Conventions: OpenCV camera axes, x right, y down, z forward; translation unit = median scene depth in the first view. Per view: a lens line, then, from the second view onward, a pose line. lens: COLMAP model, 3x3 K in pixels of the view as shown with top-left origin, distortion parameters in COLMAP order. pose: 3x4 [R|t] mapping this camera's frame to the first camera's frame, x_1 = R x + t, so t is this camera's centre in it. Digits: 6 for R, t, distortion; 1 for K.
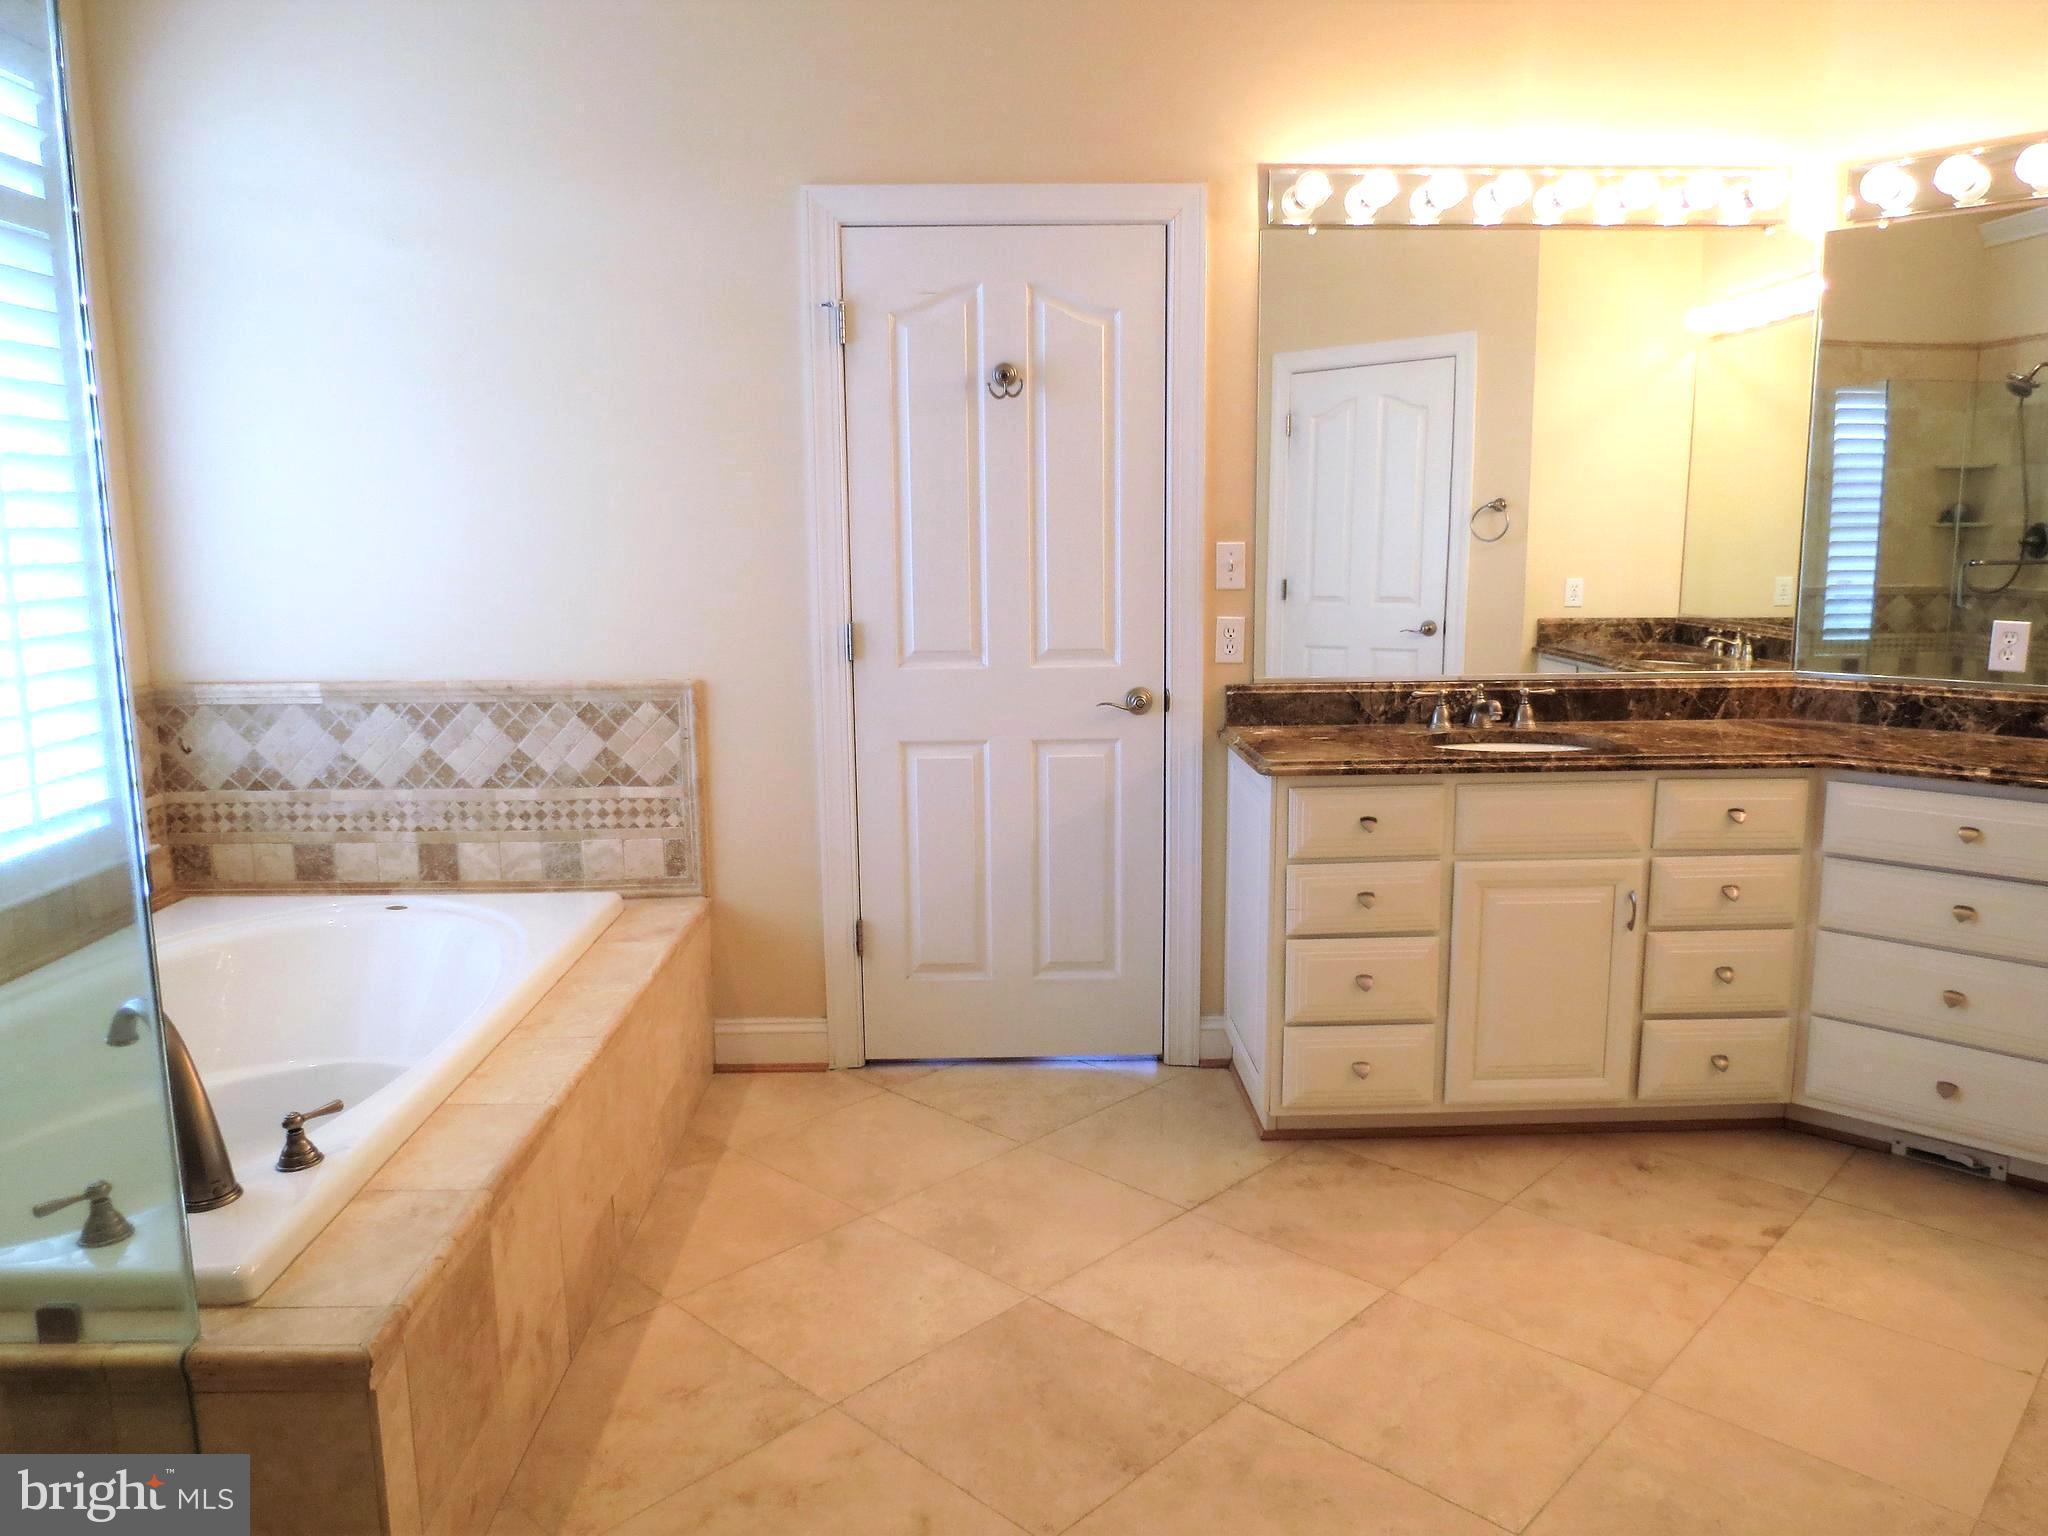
lens RADIAL K [[1491.7, 0, 1021.3], [0, 1491.7, 760.9], [0, 0, 1]] dist [-0.033994, 0.025947]
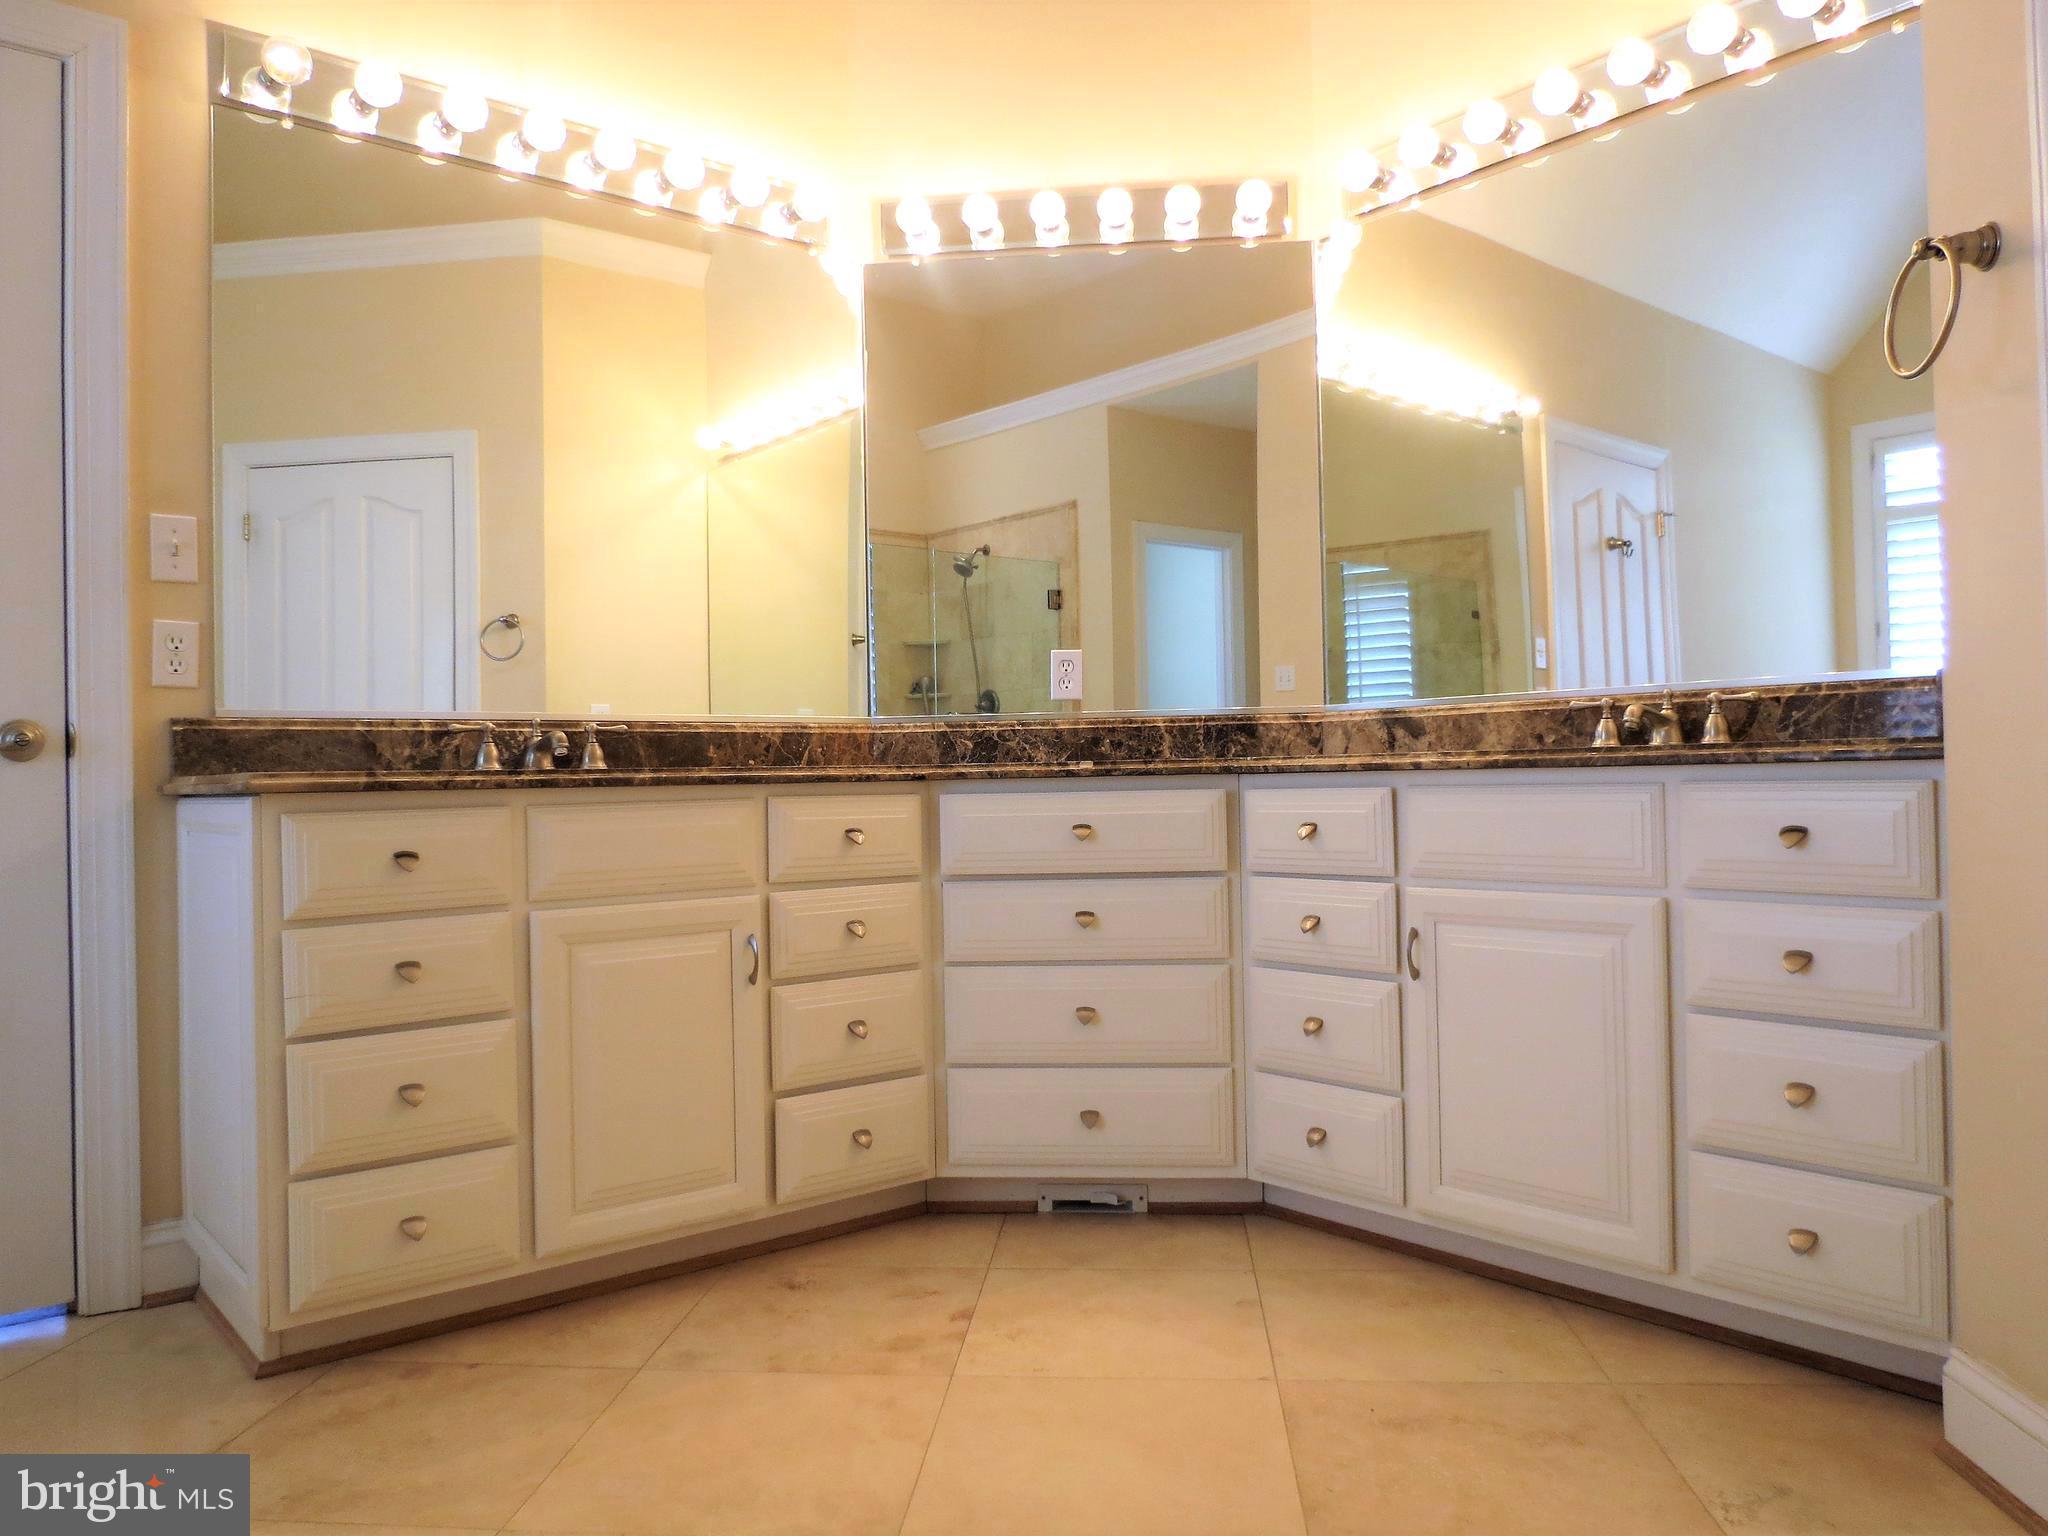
lens RADIAL K [[1470.3, 0, 1028.5], [0, 1470.3, 768.4], [0, 0, 1]] dist [-0.028177, 0.006440]
pose [[0.781208, 0.001712, 0.624269, 0.029232], [0.112674, 0.983187, -0.143696, 0.124446], [-0.614018, 0.182595, 0.767880, 0.264313]]
